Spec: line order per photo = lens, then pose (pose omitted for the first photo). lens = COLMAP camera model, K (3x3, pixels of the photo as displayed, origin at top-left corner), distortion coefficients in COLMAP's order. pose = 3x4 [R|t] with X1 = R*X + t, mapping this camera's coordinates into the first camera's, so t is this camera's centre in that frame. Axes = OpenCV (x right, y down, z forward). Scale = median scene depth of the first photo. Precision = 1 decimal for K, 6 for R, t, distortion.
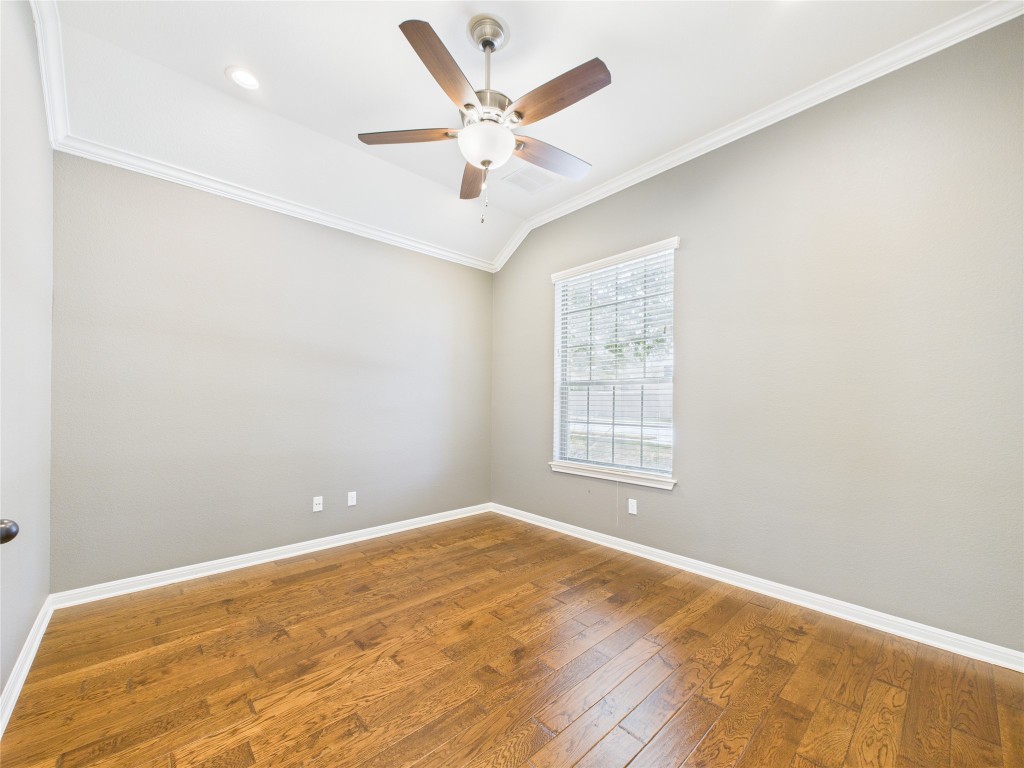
lens RADIAL K [[410.1, 0, 512.3], [0, 410.1, 405.1], [0, 0, 1]] dist [0.000209, 0.000066]
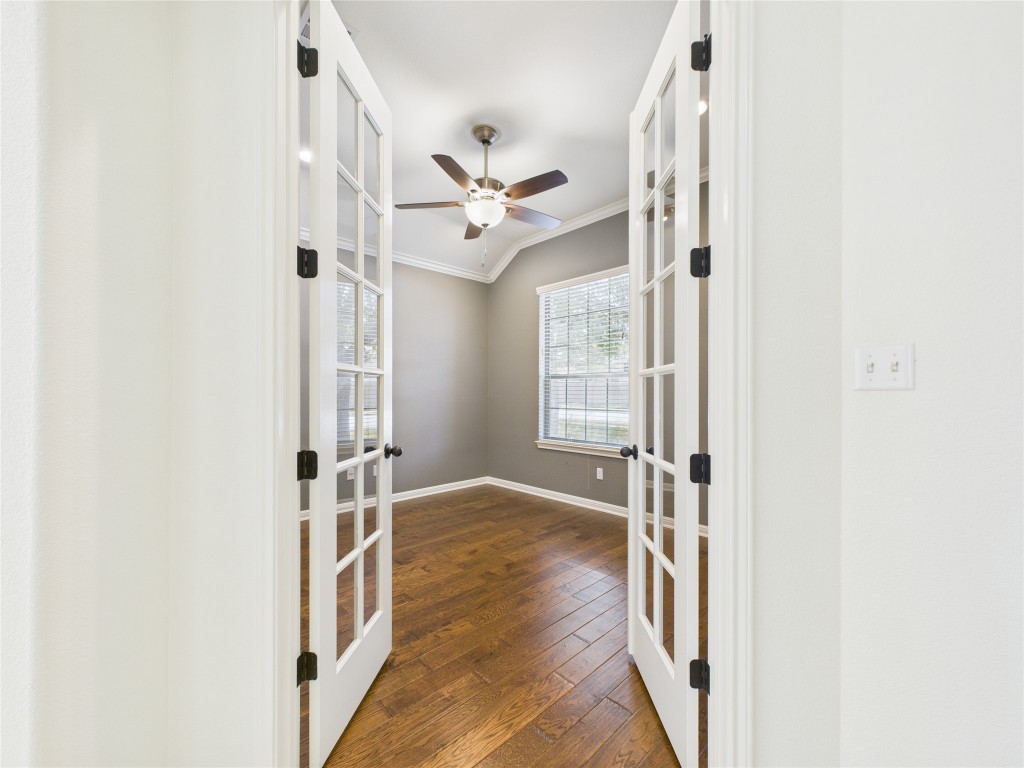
lens RADIAL K [[410.1, 0, 512.3], [0, 410.1, 405.1], [0, 0, 1]] dist [0.000209, 0.000066]
pose [[0.999874, -0.005084, 0.015010, 0.004773], [0.004702, 0.999668, 0.025345, 0.000712], [-0.015134, -0.025271, 0.999566, -0.326204]]
